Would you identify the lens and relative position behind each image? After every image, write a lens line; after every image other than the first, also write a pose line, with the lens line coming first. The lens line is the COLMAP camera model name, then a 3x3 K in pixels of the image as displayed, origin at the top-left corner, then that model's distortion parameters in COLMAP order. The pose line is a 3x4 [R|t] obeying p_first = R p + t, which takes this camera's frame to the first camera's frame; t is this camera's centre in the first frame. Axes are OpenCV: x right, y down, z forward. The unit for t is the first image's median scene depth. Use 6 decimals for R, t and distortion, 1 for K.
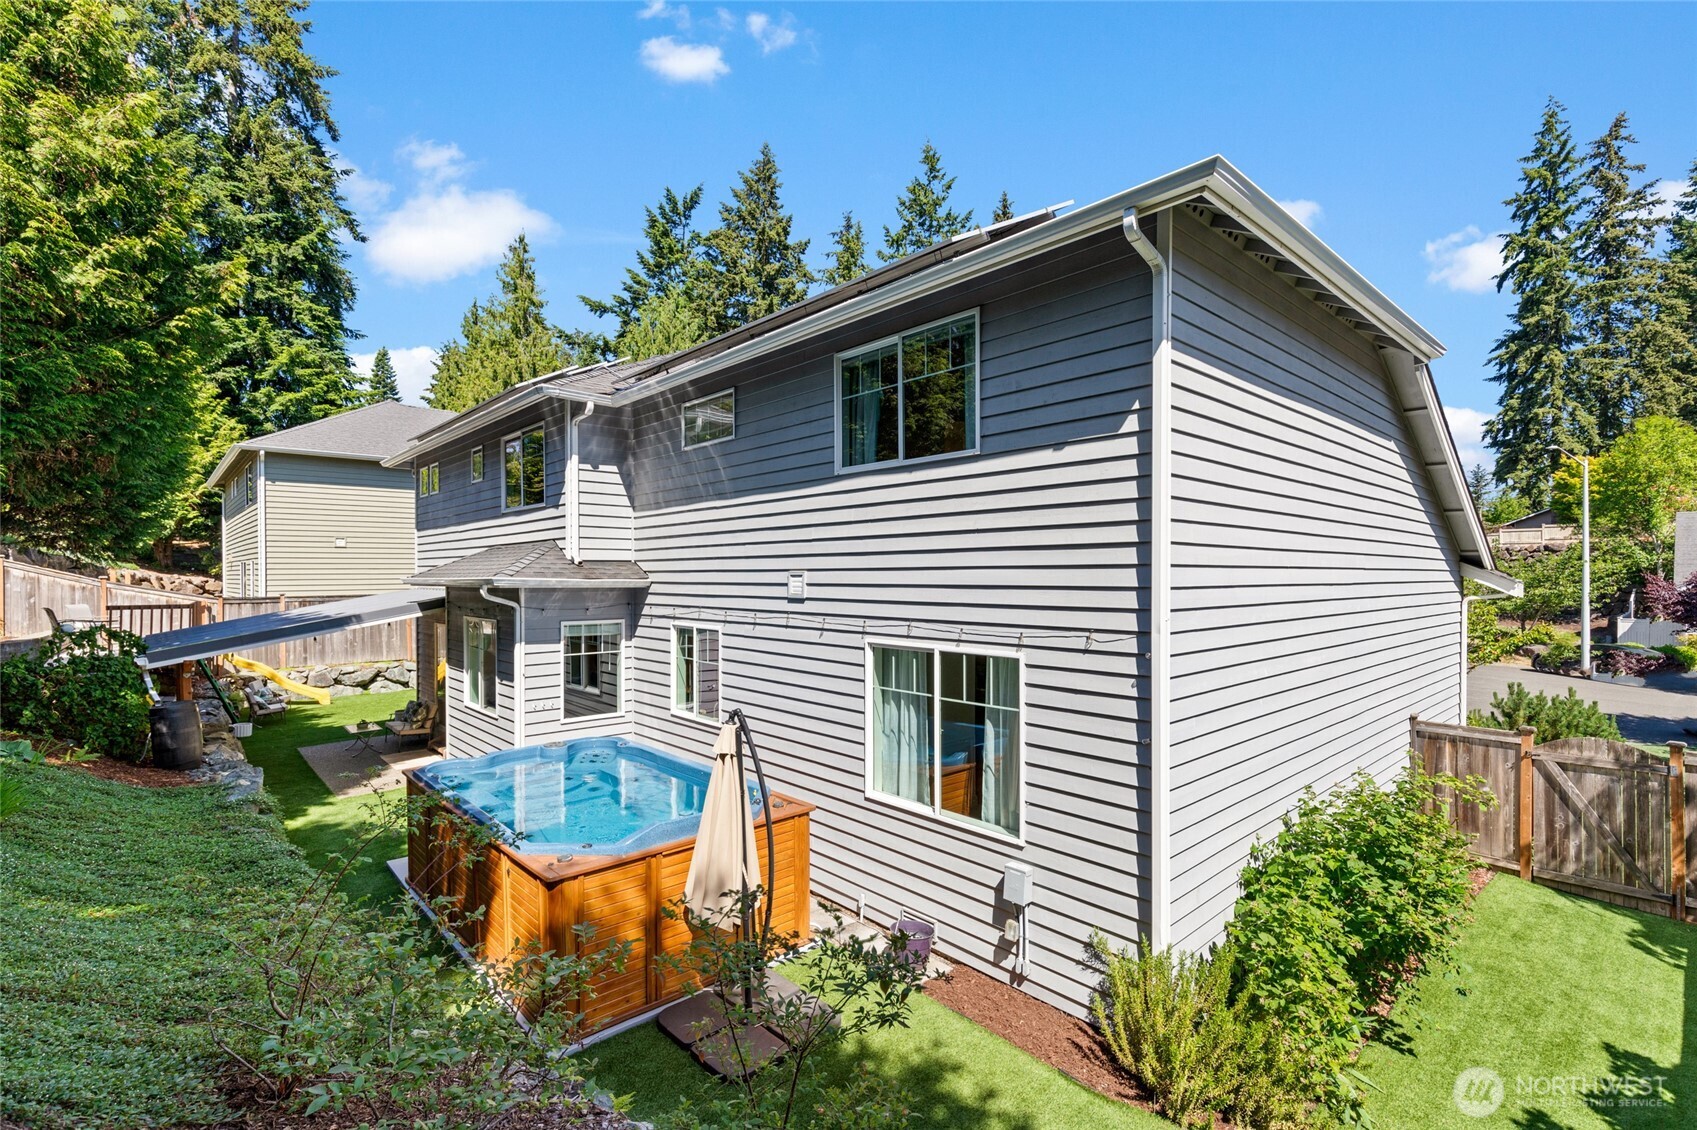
lens RADIAL K [[772.3, 0, 848.9], [0, 772.3, 587.7], [0, 0, 1]] dist [0.002995, 0.000298]
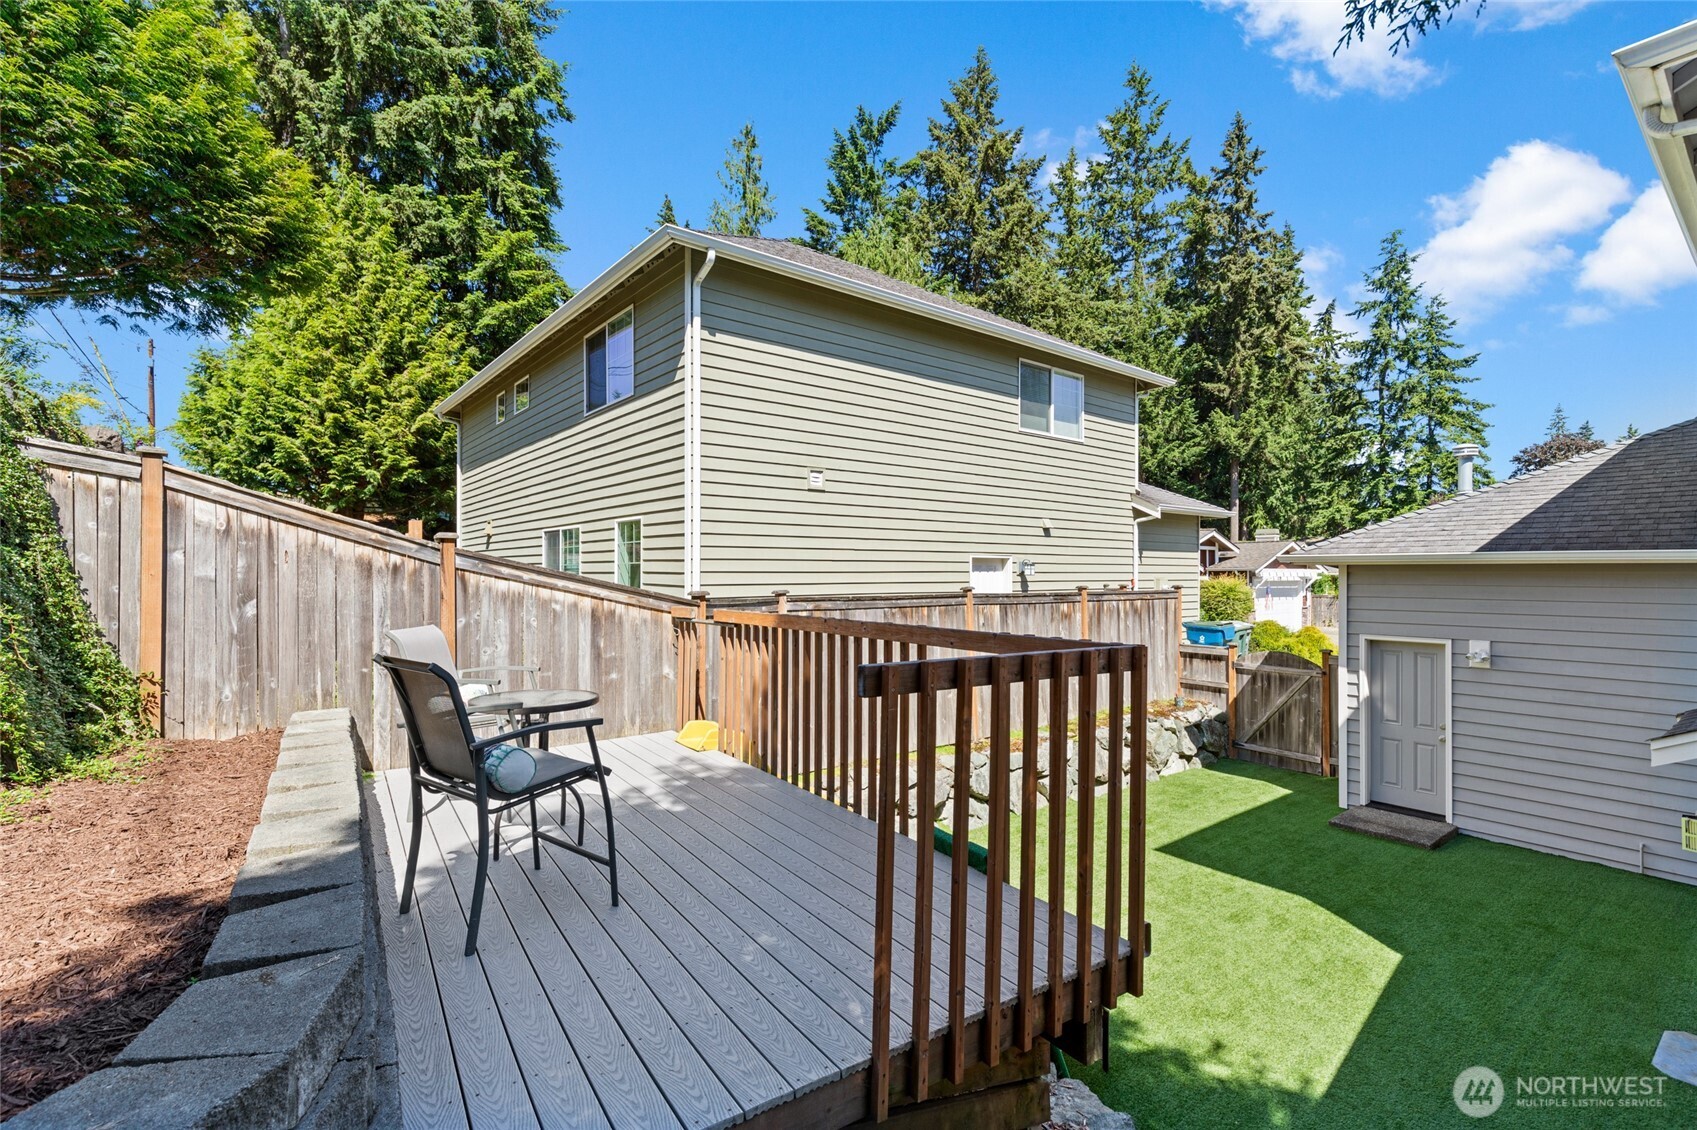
lens RADIAL K [[761.8, 0, 848.4], [0, 761.8, 575.5], [0, 0, 1]] dist [0.006030, 0.000119]
pose [[0.998392, 0.000108, -0.056689, -0.354198], [-0.000821, 0.999921, -0.012561, 0.002892], [0.056683, 0.012587, 0.998313, 0.316333]]
